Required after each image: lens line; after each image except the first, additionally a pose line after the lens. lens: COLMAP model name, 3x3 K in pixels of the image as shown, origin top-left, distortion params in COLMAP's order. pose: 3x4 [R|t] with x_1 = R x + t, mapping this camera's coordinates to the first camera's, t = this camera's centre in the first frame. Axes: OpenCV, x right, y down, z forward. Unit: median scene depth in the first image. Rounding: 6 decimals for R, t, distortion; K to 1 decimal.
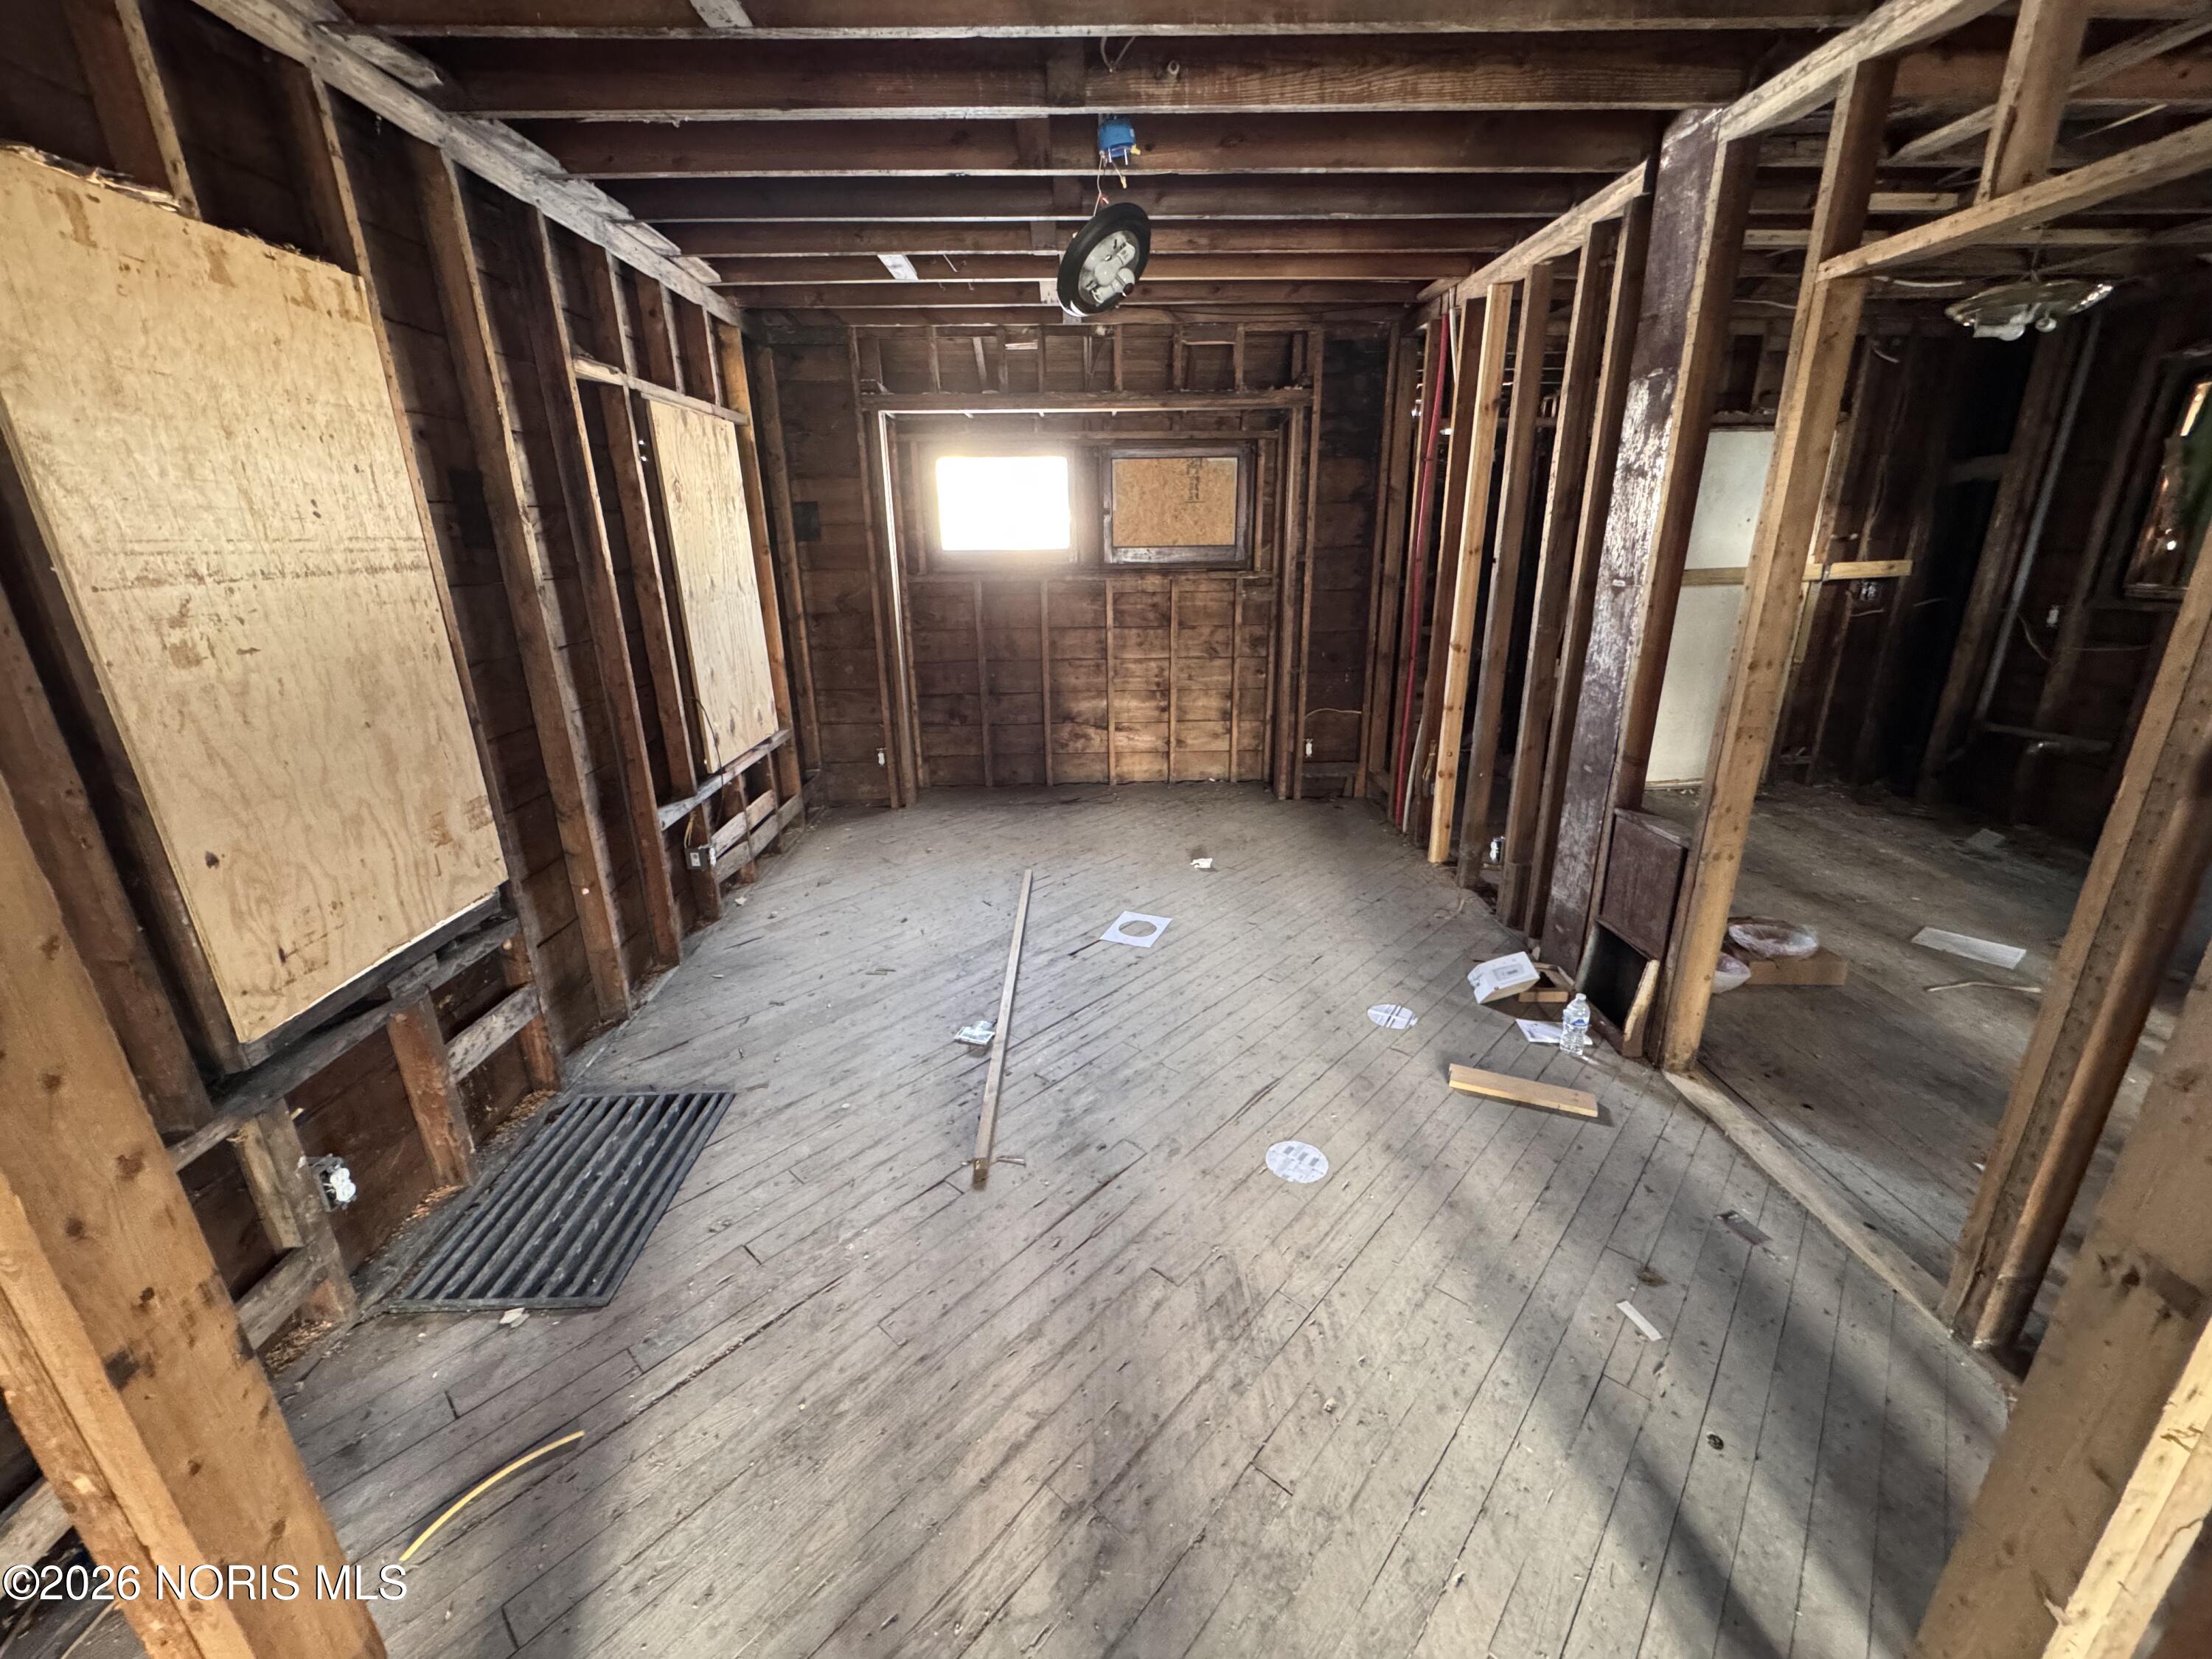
lens RADIAL K [[877.7, 0, 1105.0], [0, 877.7, 828.6], [0, 0, 1]] dist [-0.000909, -0.000450]
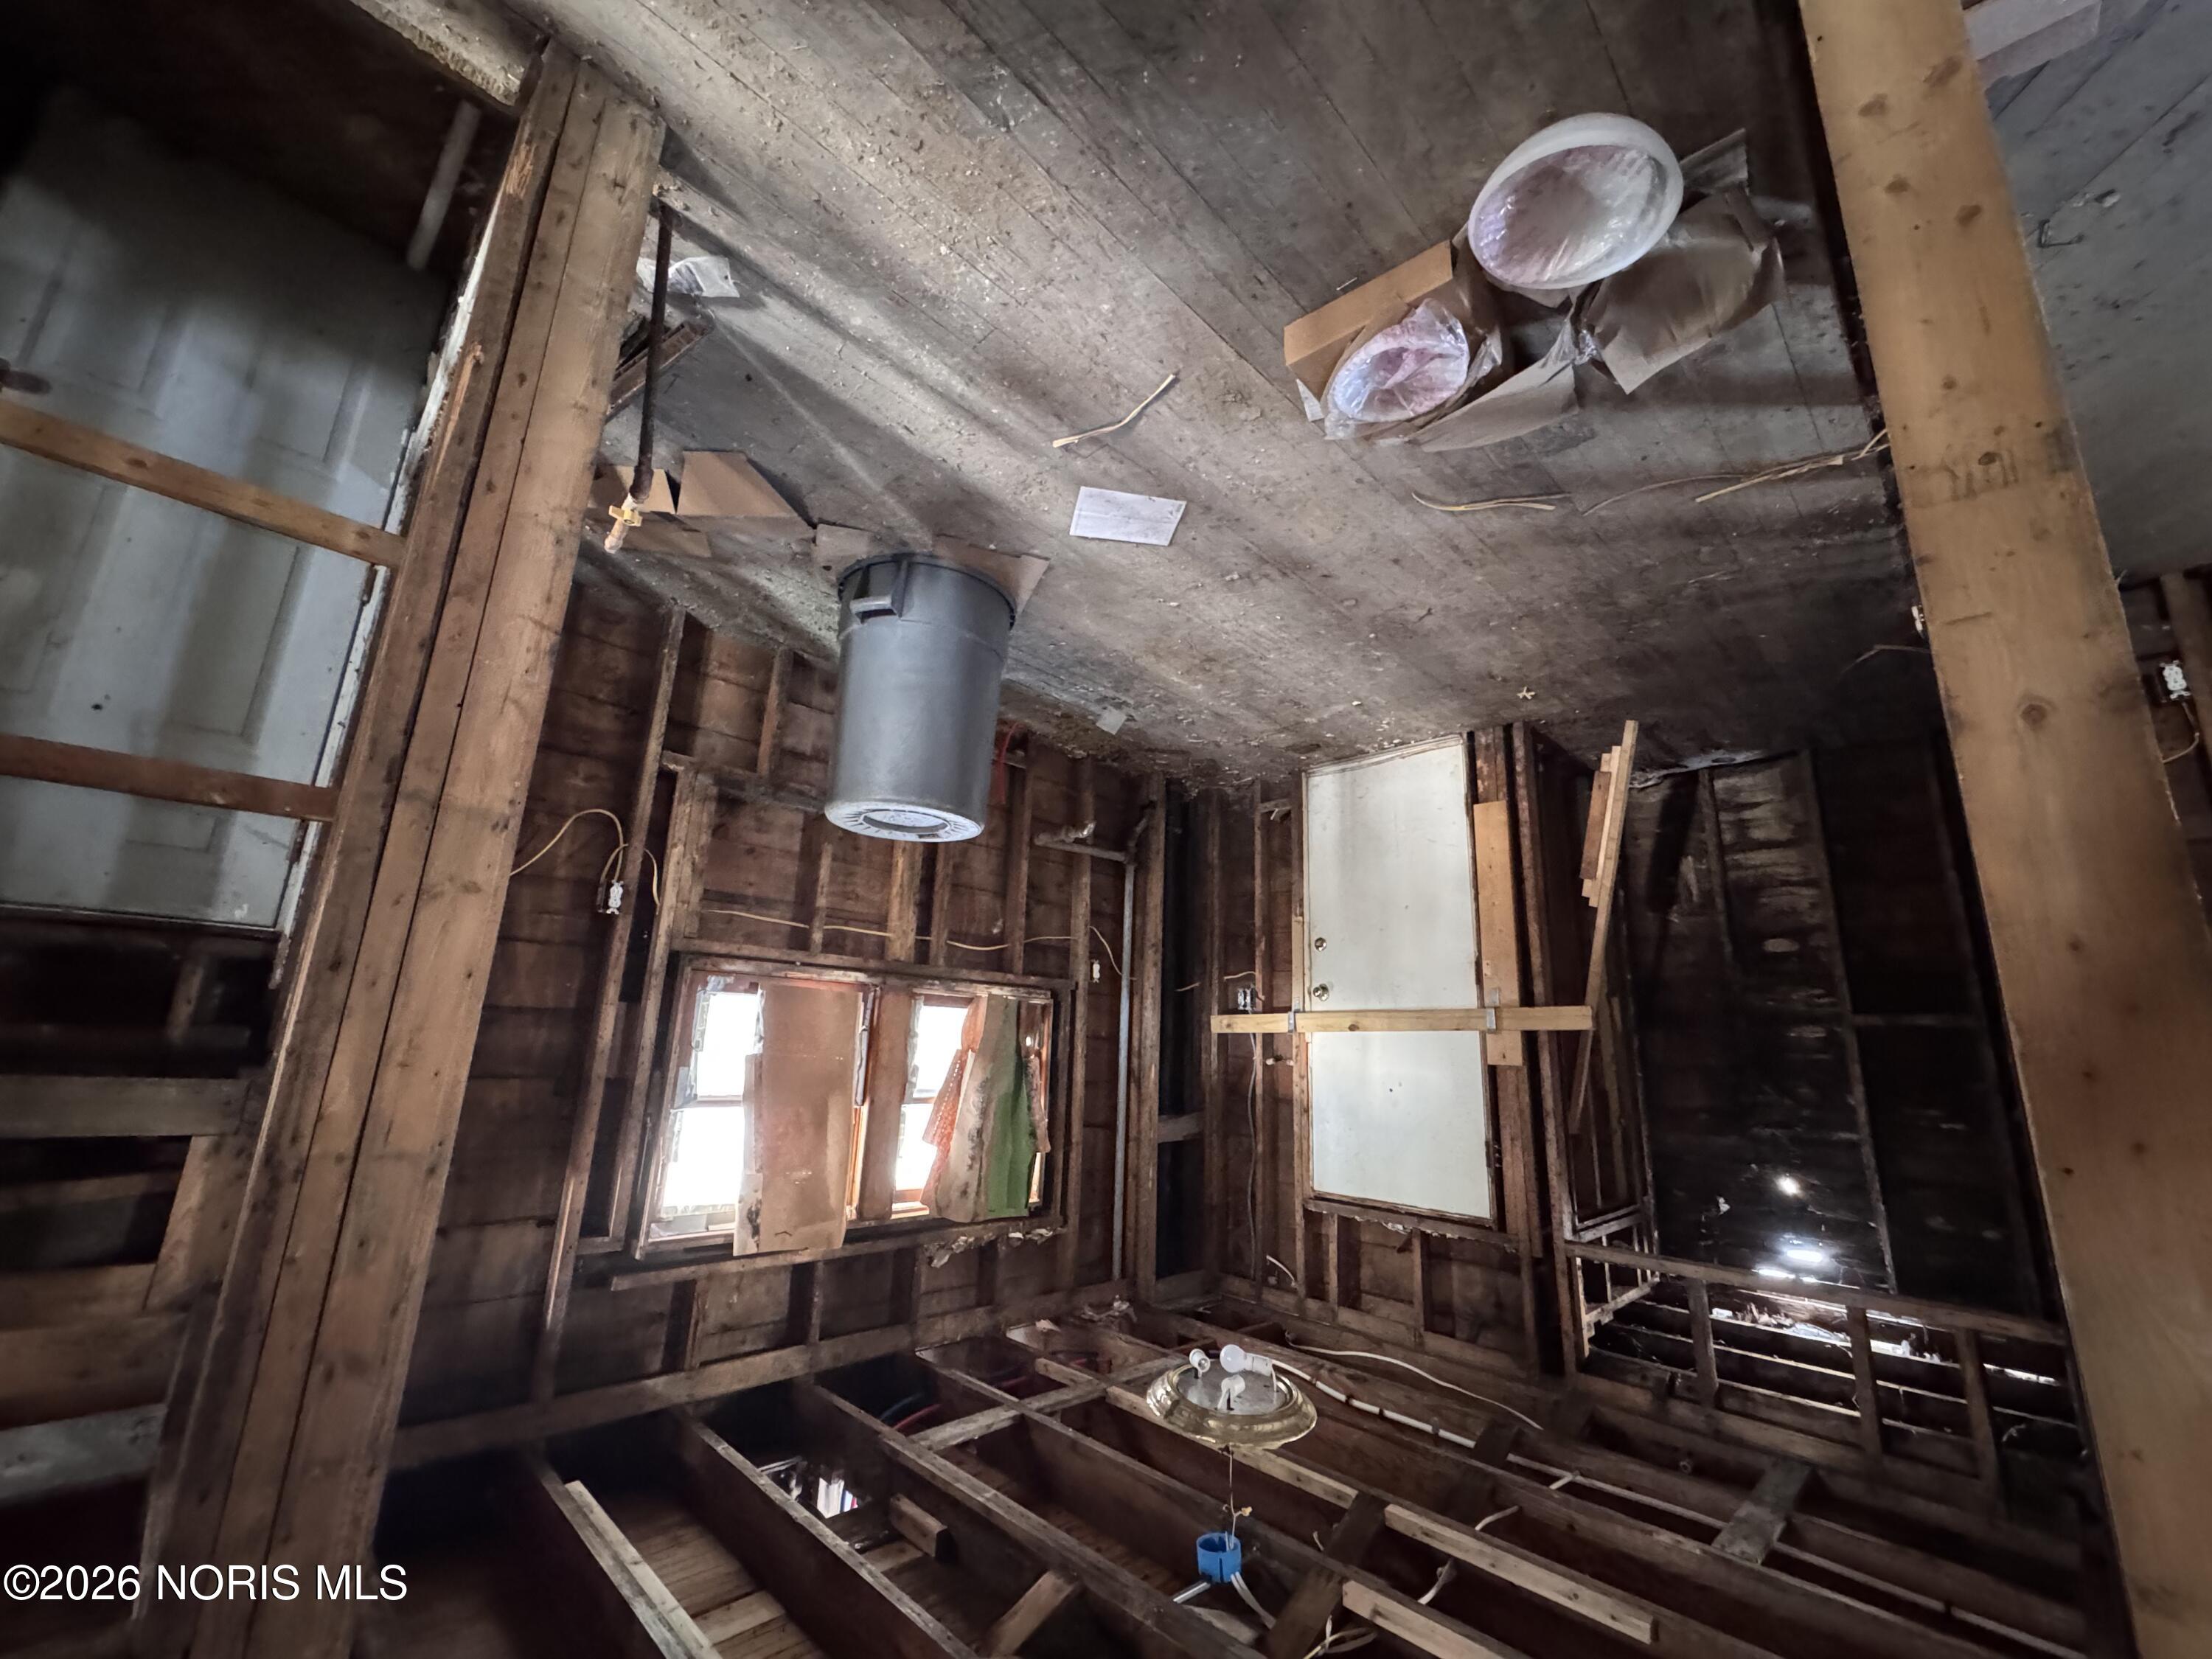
lens RADIAL K [[877.7, 0, 1105.0], [0, 877.7, 828.6], [0, 0, 1]] dist [-0.000909, -0.000450]
pose [[-0.720968, 0.122692, 0.682020, 0.599834], [-0.166898, -0.985974, 0.000943, -0.135057], [0.672570, -0.113148, 0.731333, 0.479371]]
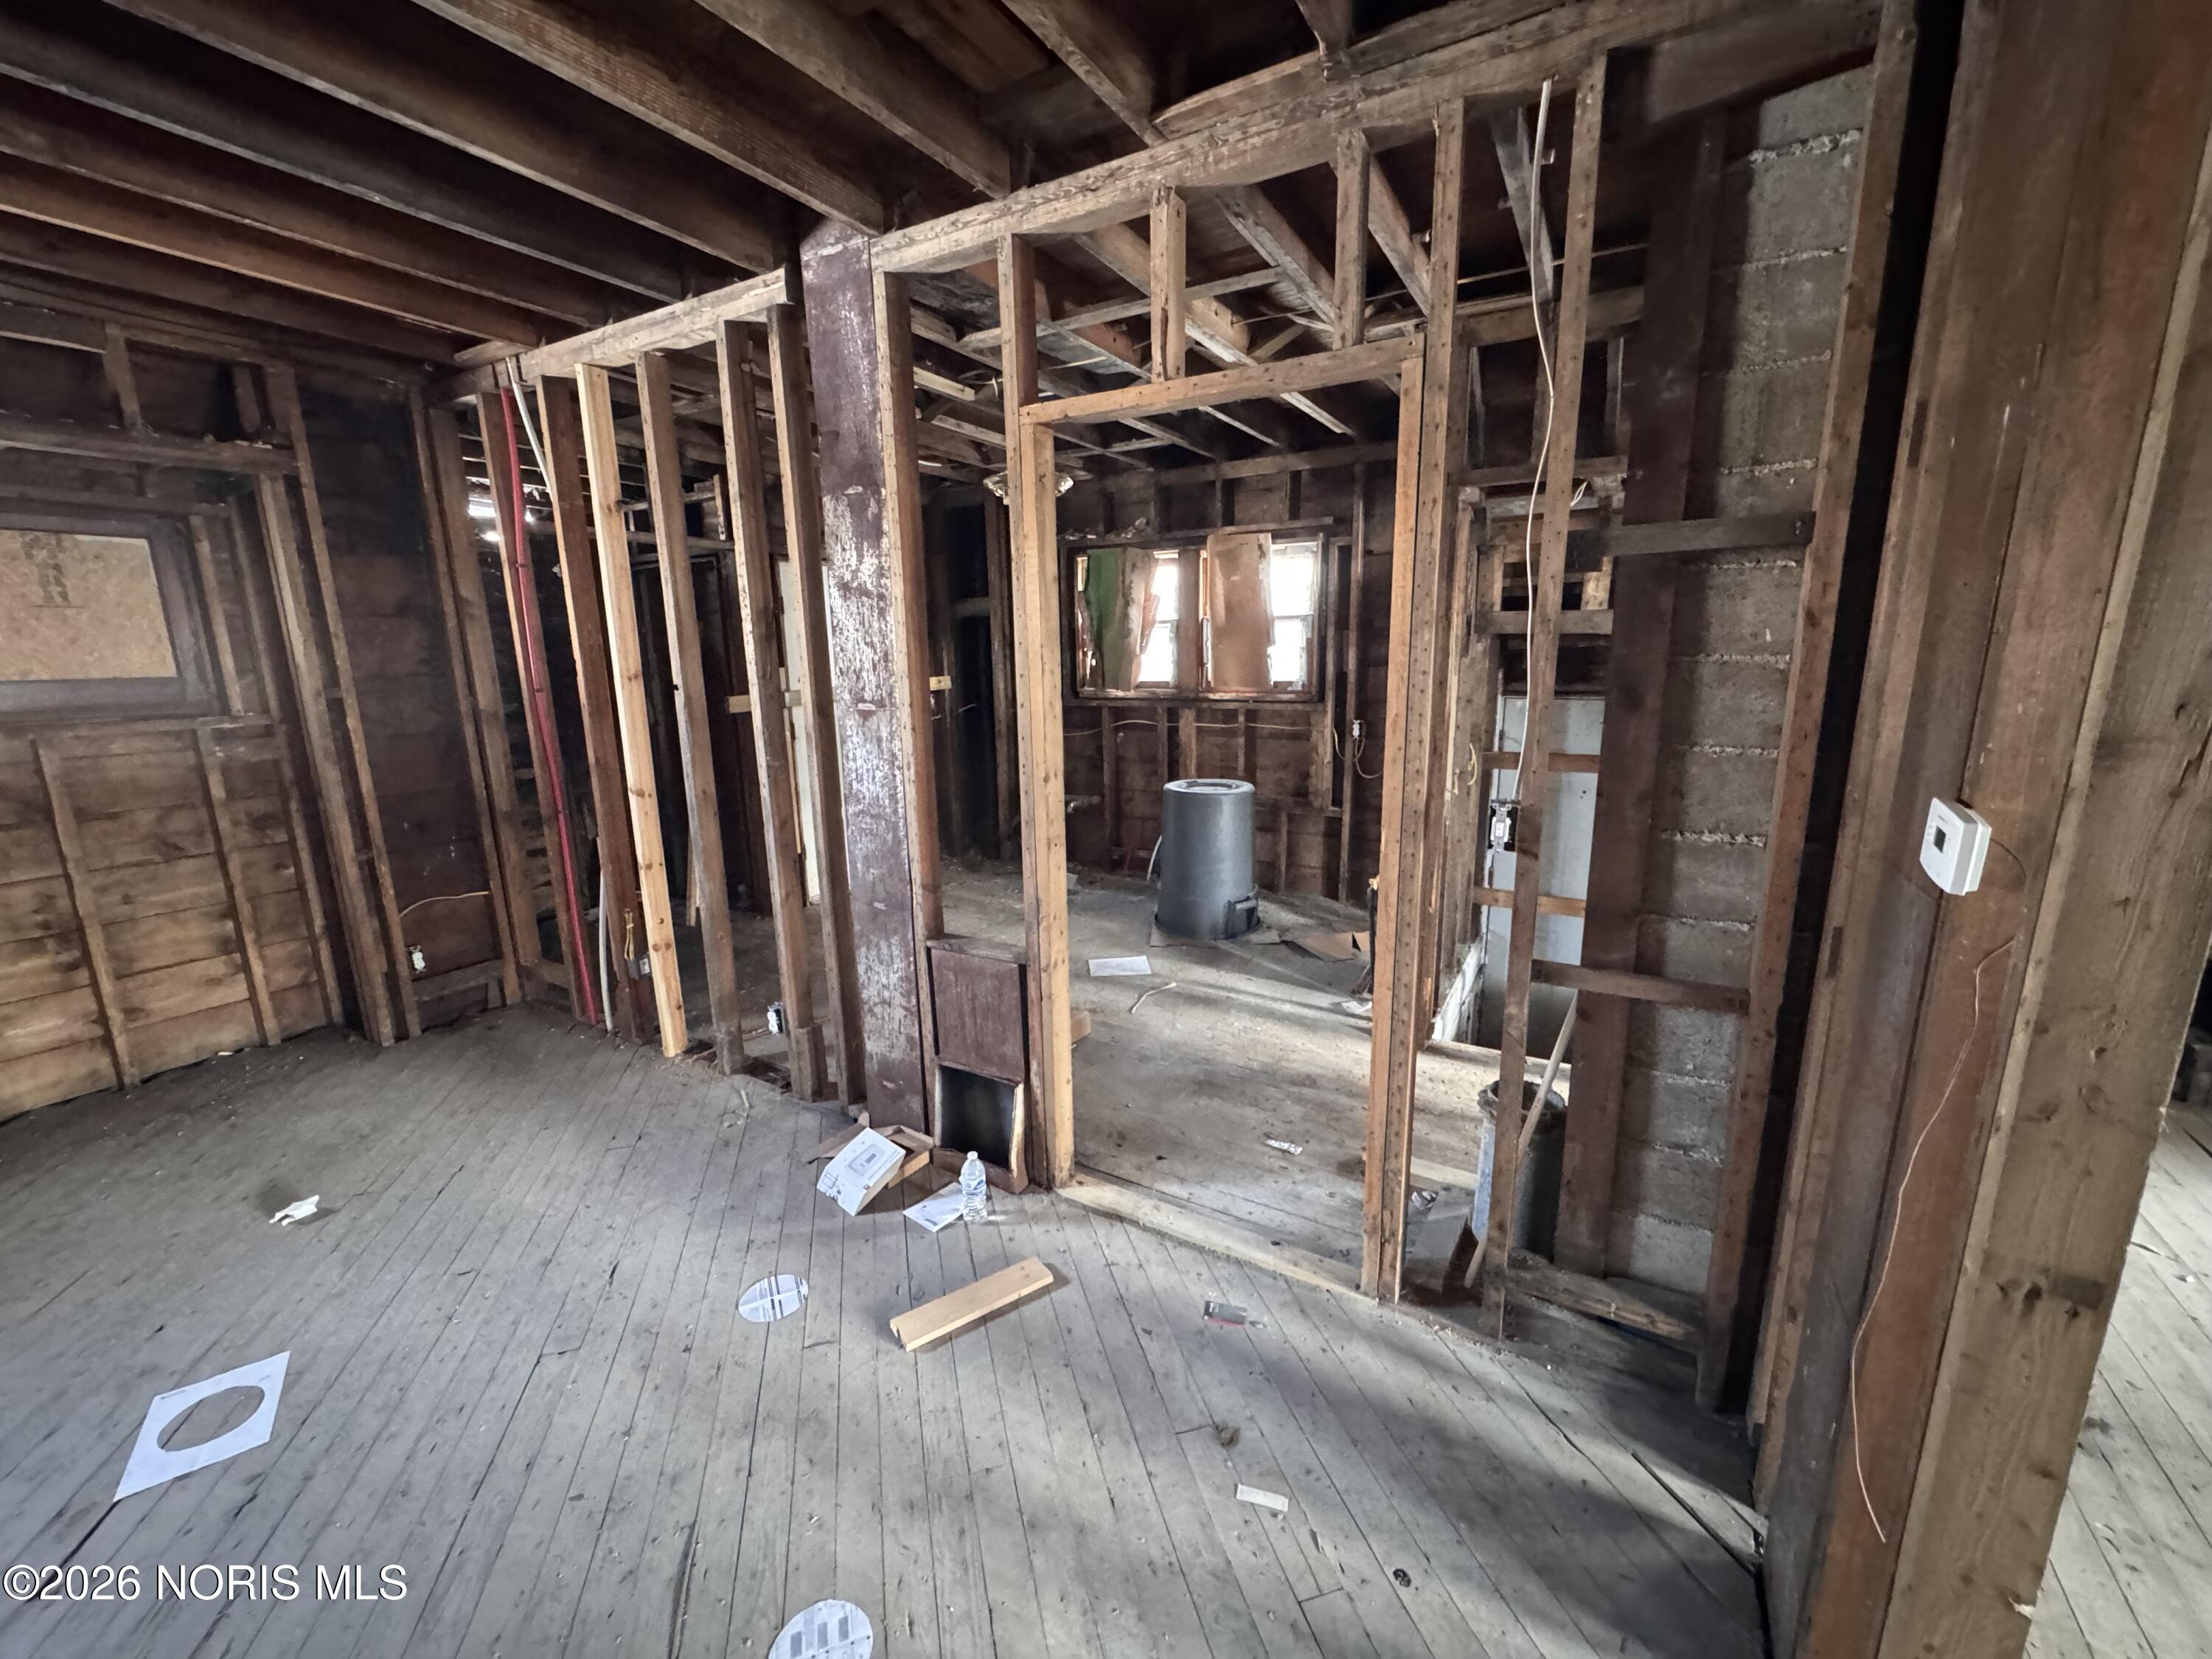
lens RADIAL K [[877.7, 0, 1105.0], [0, 877.7, 828.6], [0, 0, 1]] dist [-0.000909, -0.000450]
pose [[0.529128, -0.166332, 0.832080, -0.067678], [0.274989, 0.961292, 0.017293, -0.098041], [-0.802748, 0.219663, 0.554386, 0.298903]]
